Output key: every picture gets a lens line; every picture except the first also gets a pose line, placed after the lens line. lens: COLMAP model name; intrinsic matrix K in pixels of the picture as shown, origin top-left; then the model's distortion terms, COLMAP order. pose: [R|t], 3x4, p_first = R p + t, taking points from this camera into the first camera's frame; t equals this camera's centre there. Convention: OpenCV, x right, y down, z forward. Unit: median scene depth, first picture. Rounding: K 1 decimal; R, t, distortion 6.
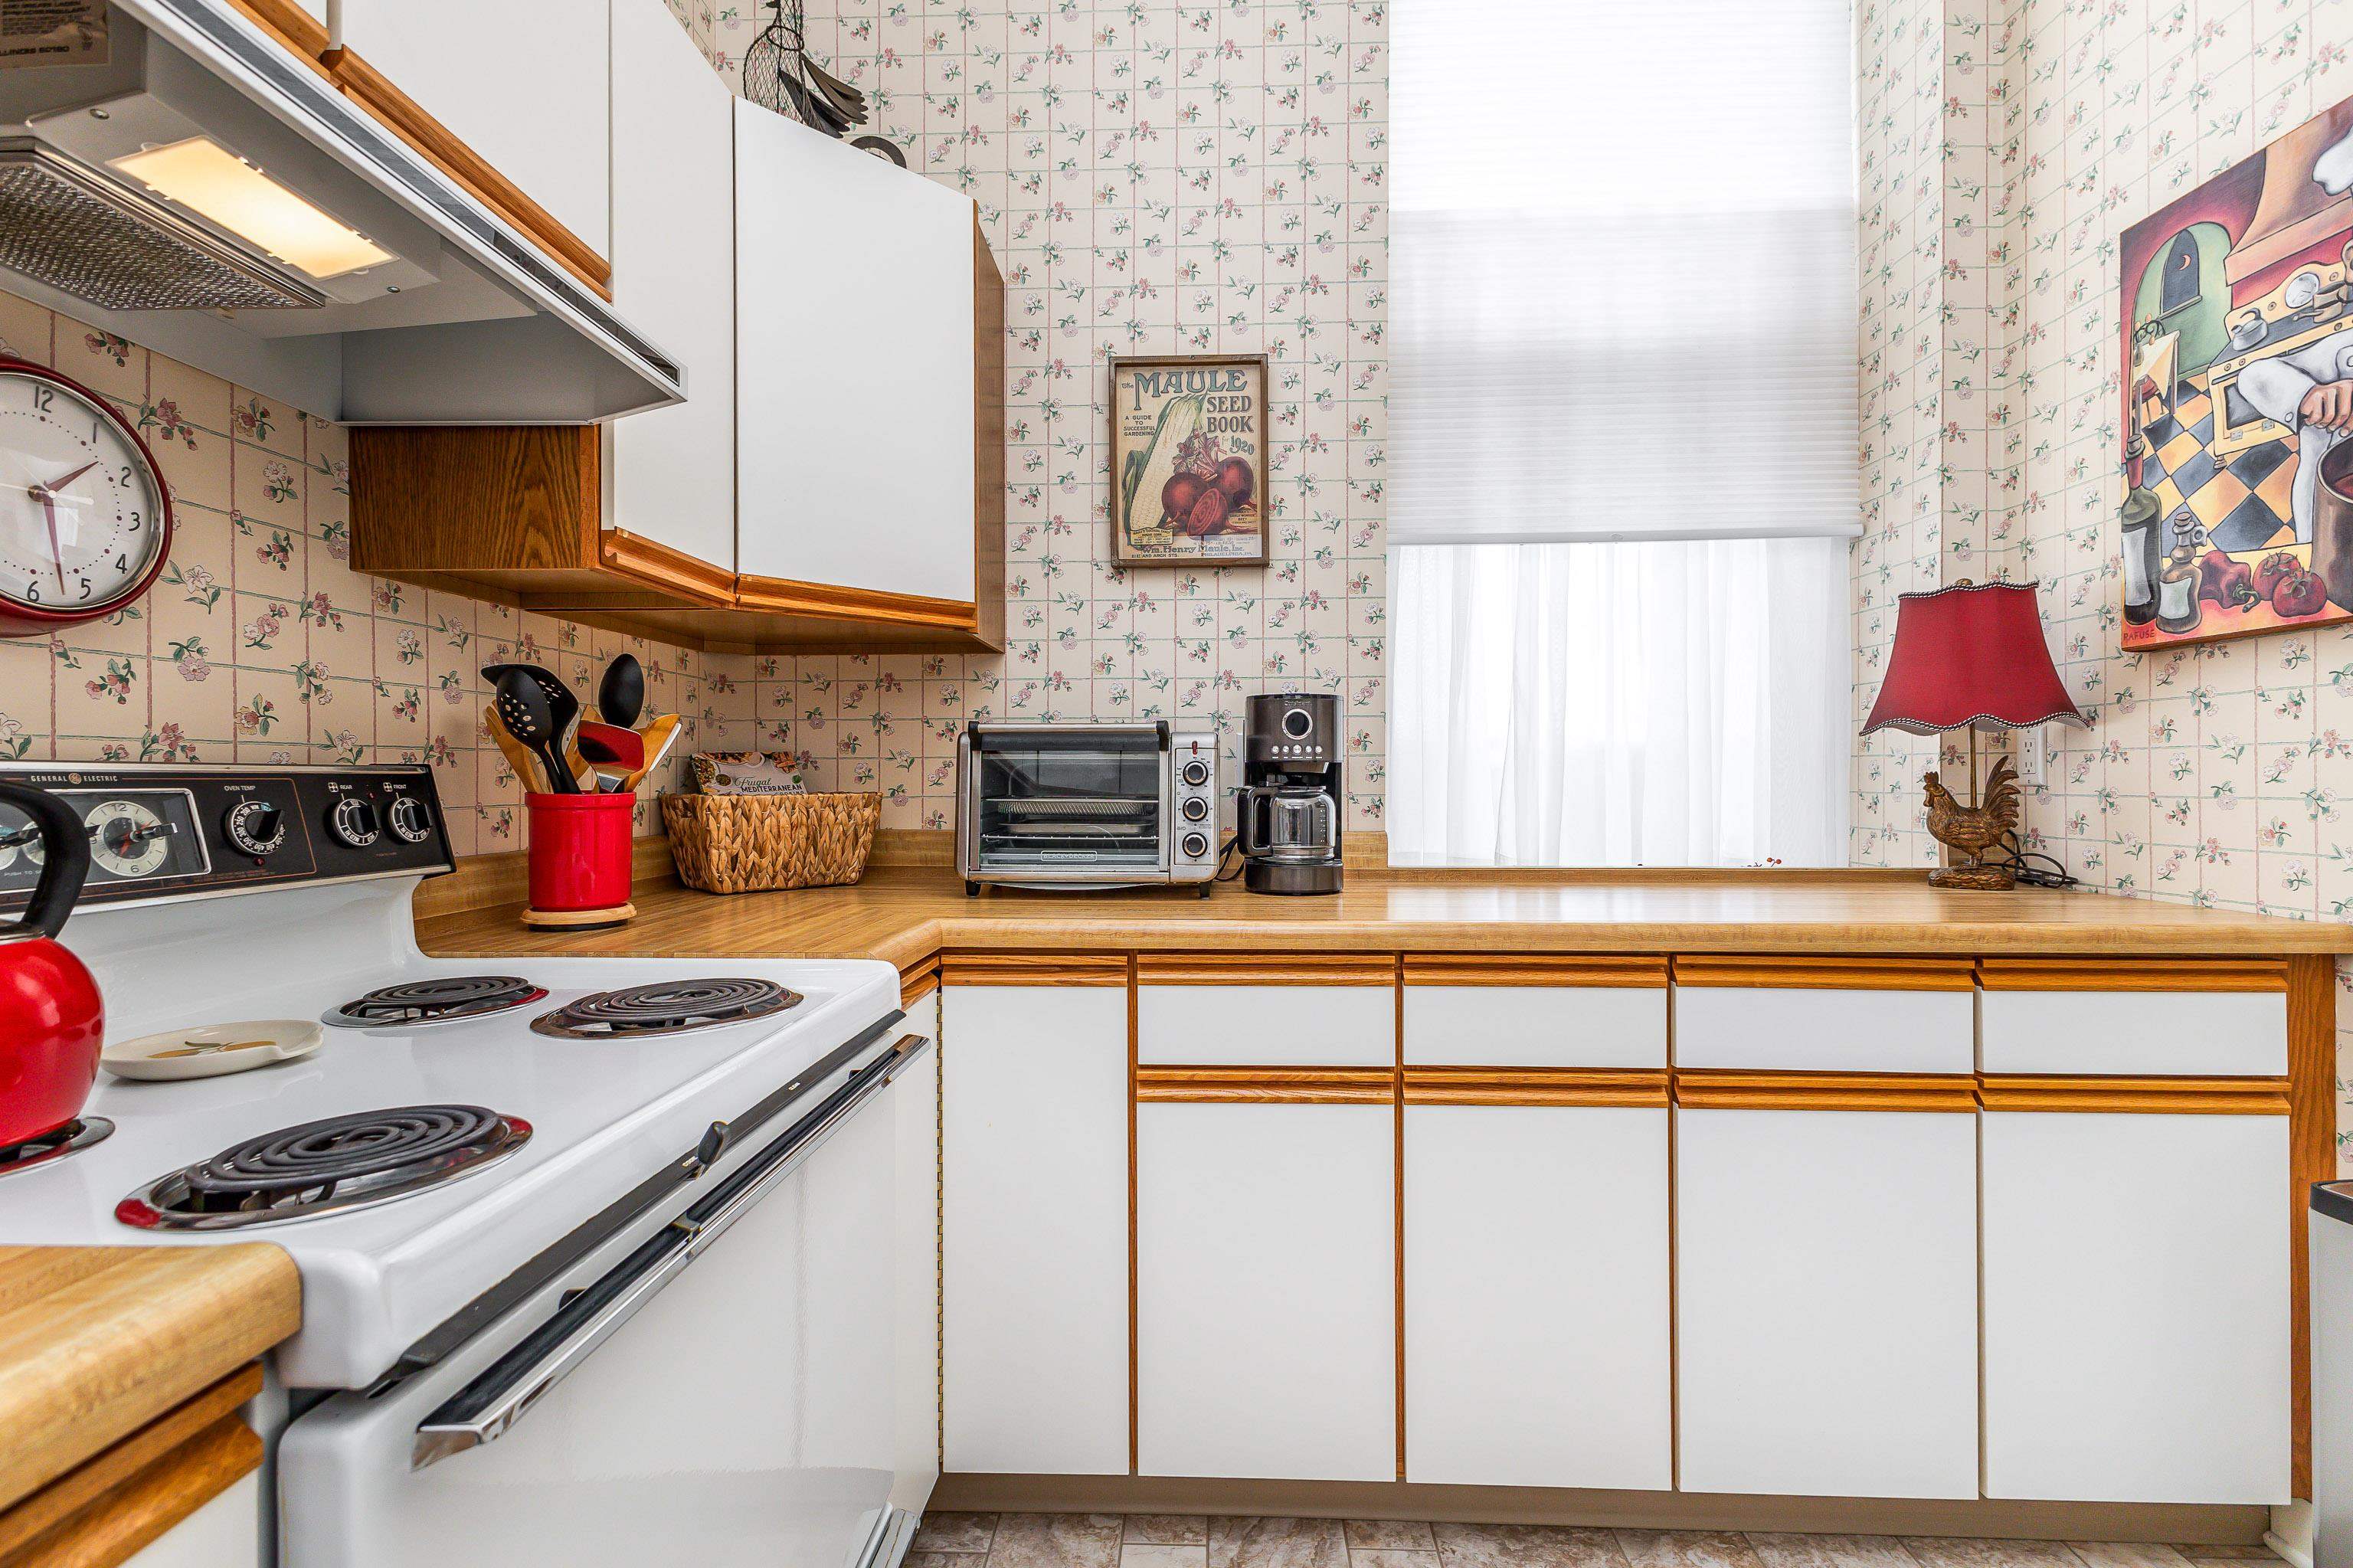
lens RADIAL K [[1037.5, 0, 1179.7], [0, 1037.5, 773.1], [0, 0, 1]] dist [0.010957, 0.000436]
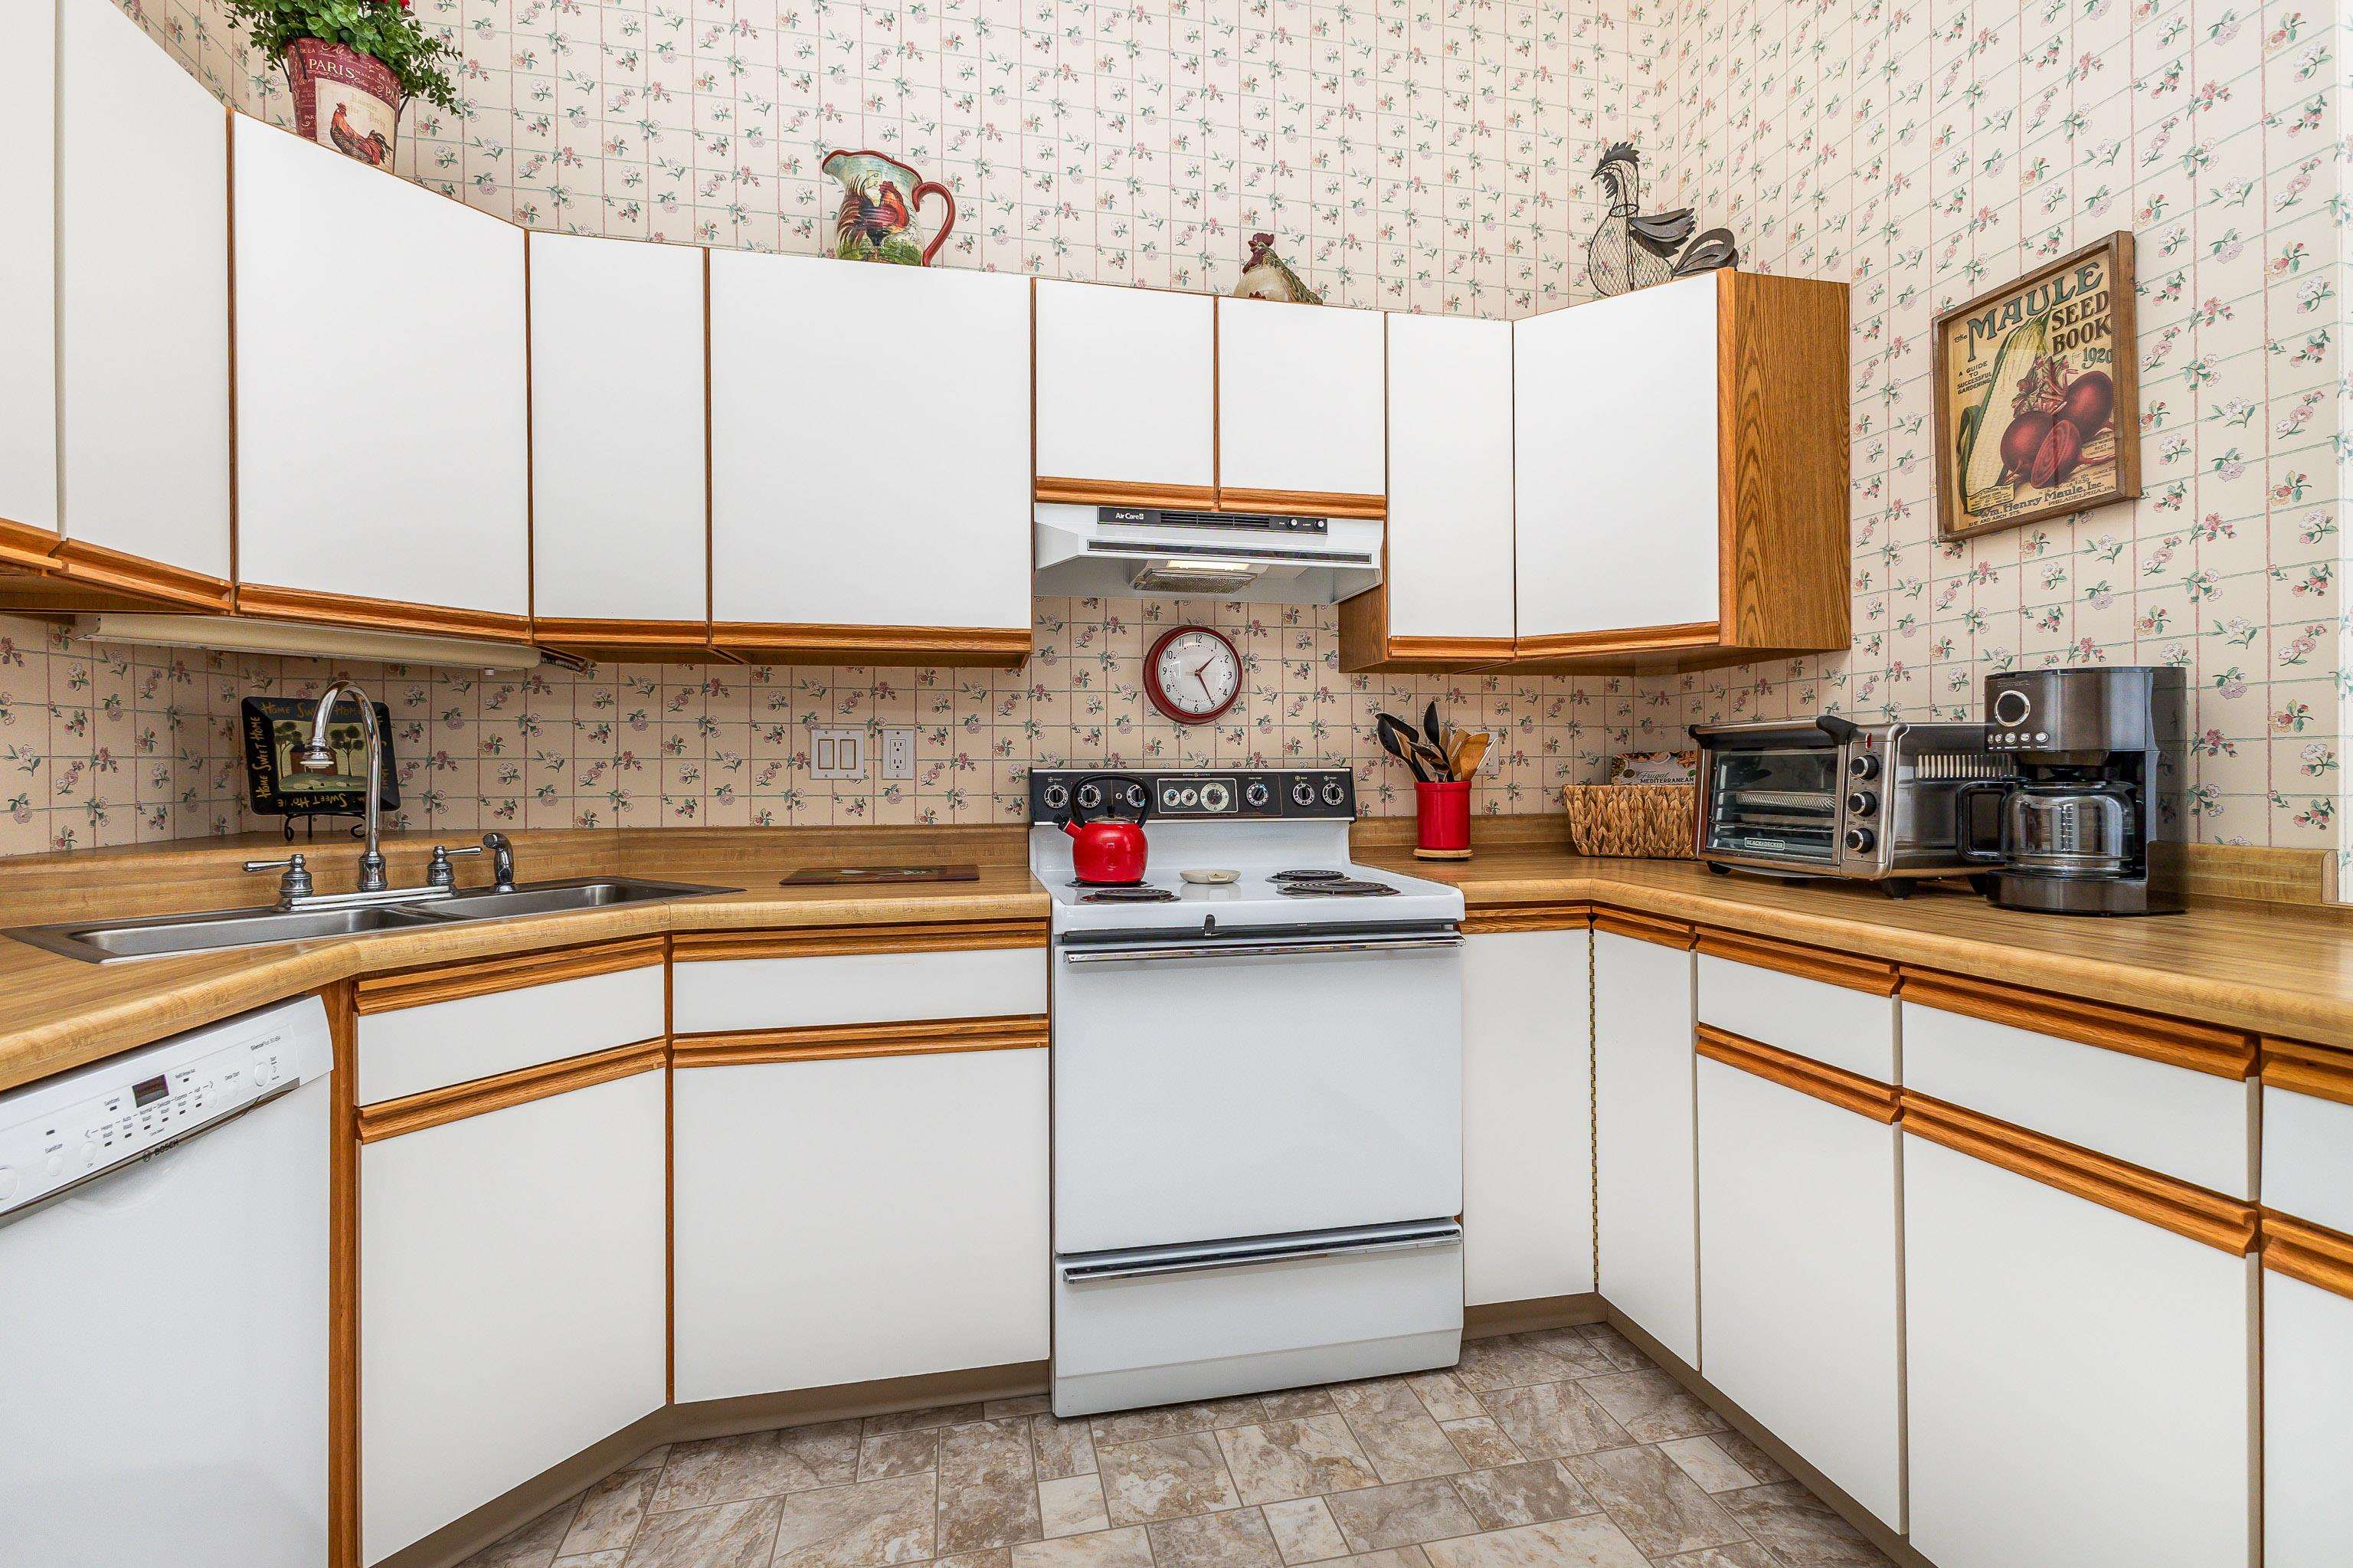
lens RADIAL K [[1037.5, 0, 1179.7], [0, 1037.5, 773.1], [0, 0, 1]] dist [0.010957, 0.000436]
pose [[0.247141, -0.000974, -0.968979, 0.670358], [0.009192, 0.999957, 0.001339, -0.001336], [0.968936, -0.009237, 0.247140, 0.112890]]
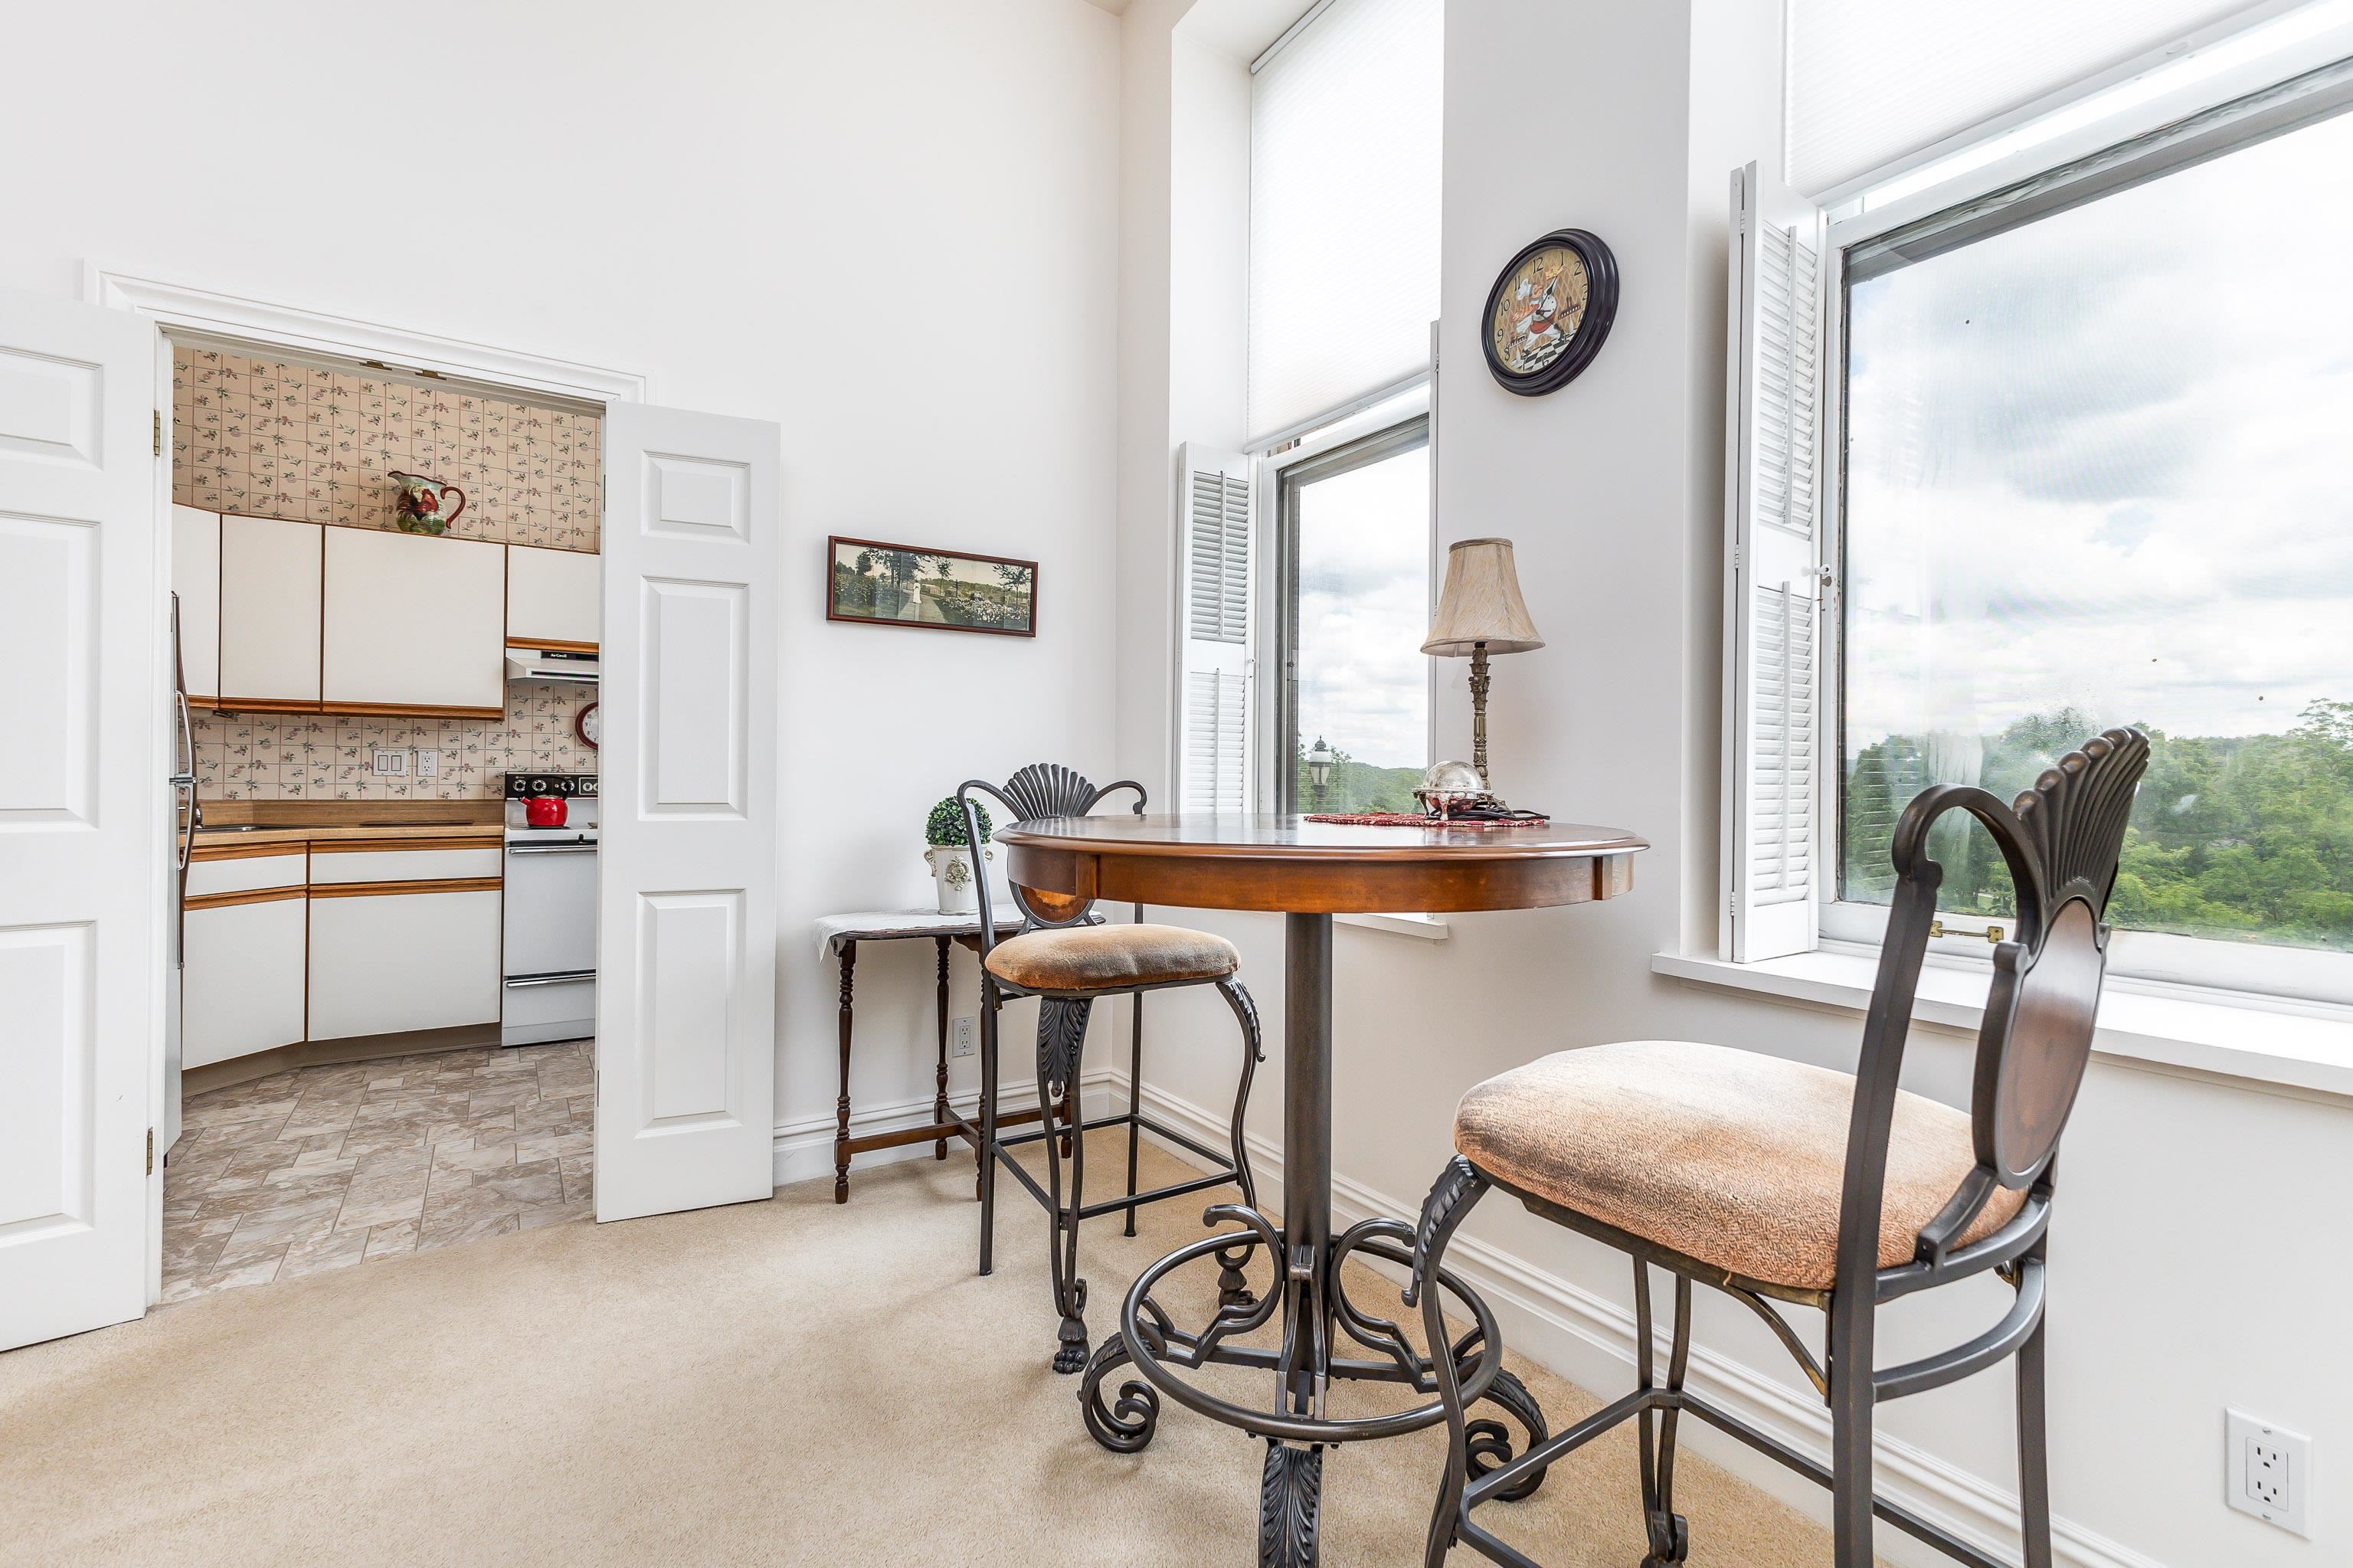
lens RADIAL K [[1037.5, 0, 1179.7], [0, 1037.5, 773.1], [0, 0, 1]] dist [0.010957, 0.000436]
pose [[0.573518, 0.002644, -0.819189, 2.408668], [-0.005482, 0.999985, -0.000610, -0.010843], [0.819175, 0.004840, 0.573524, 0.135697]]
